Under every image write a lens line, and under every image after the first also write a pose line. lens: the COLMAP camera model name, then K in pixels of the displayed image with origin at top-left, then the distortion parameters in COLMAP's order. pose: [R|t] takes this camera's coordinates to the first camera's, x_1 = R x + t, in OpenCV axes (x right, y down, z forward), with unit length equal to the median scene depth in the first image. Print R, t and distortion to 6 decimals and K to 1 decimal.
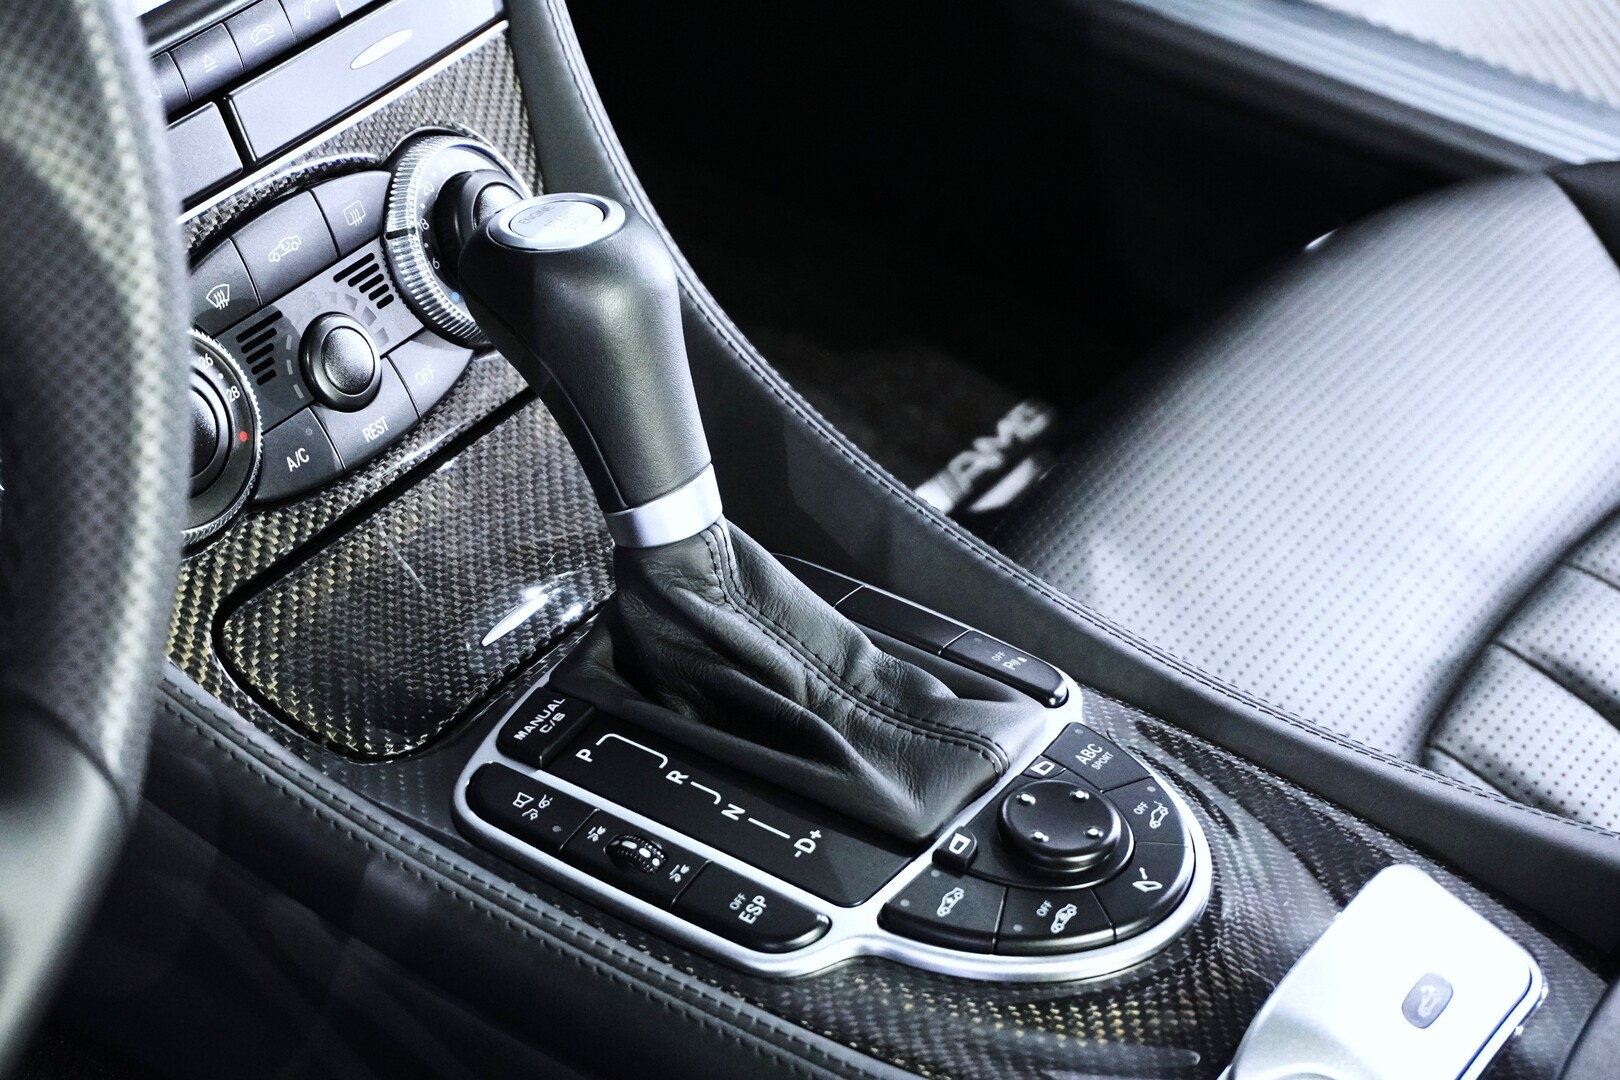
lens RADIAL K [[3470.6, 0, 810.0], [0, 3470.6, 540.0], [0, 0, 1]] dist [-0.019199, -0.010189]
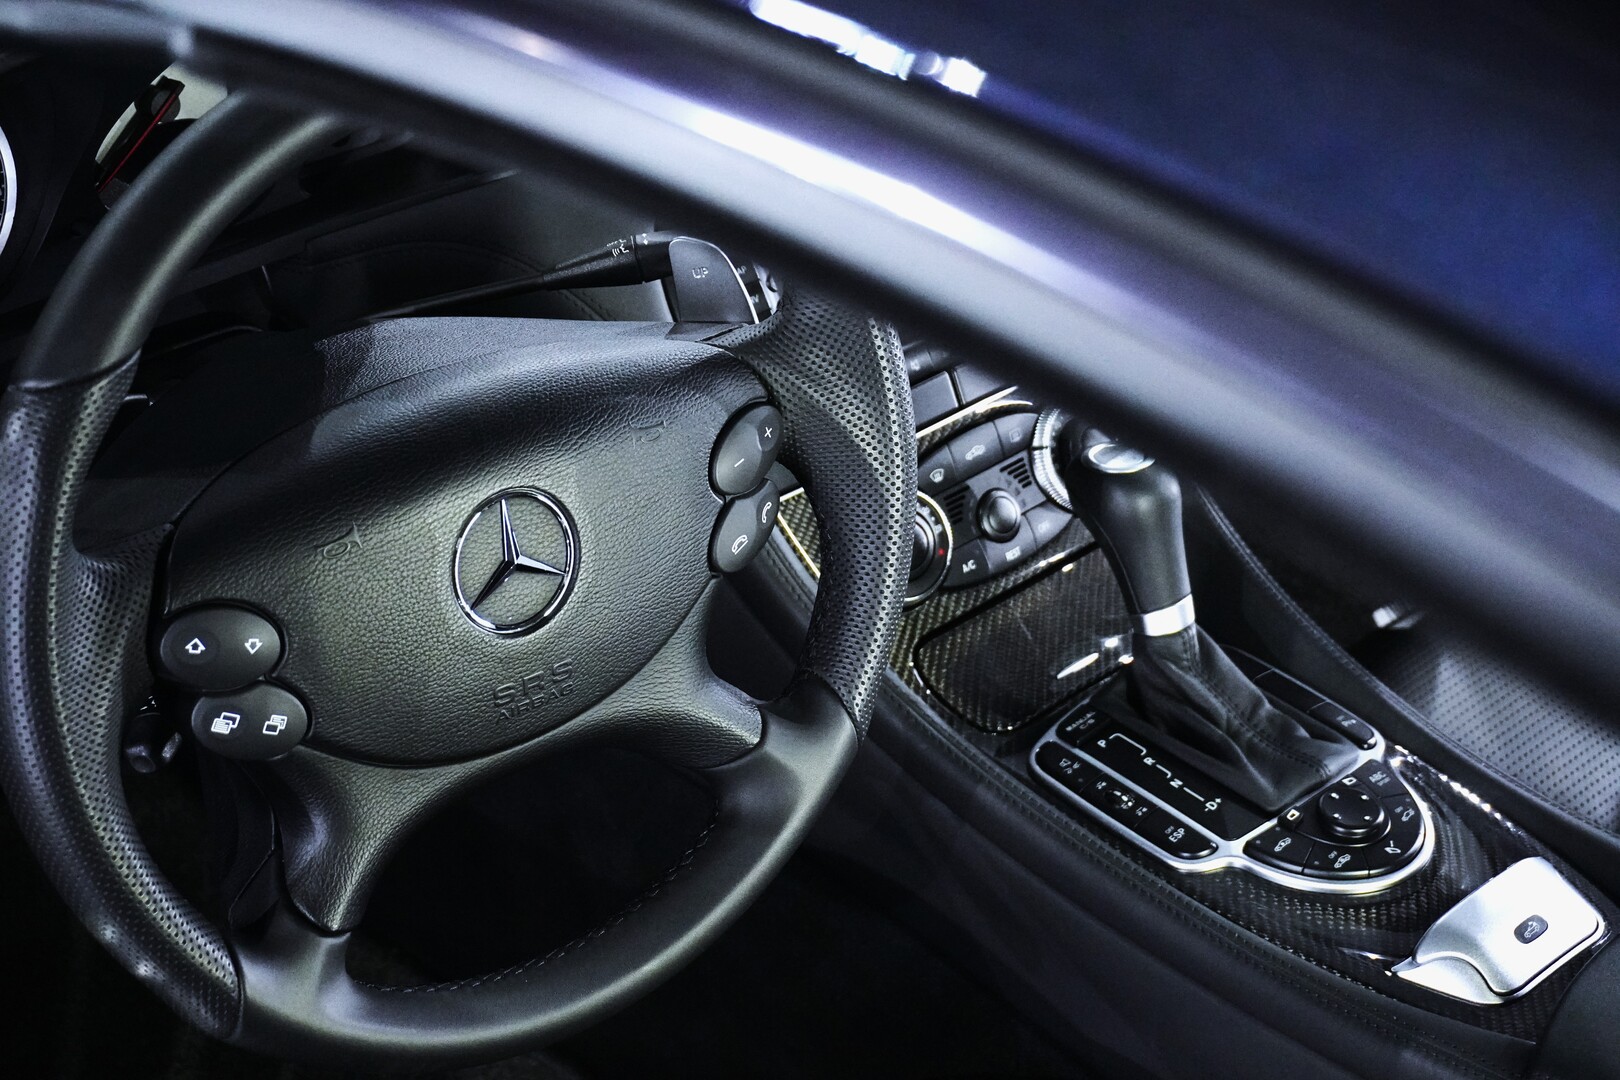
lens RADIAL K [[3470.6, 0, 810.0], [0, 3470.6, 540.0], [0, 0, 1]] dist [-0.019199, -0.010189]
pose [[0.970884, 0.110202, -0.212696, 0.165127], [-0.111055, 0.993782, 0.007973, -0.043259], [0.212252, 0.015880, 0.977086, -0.842918]]
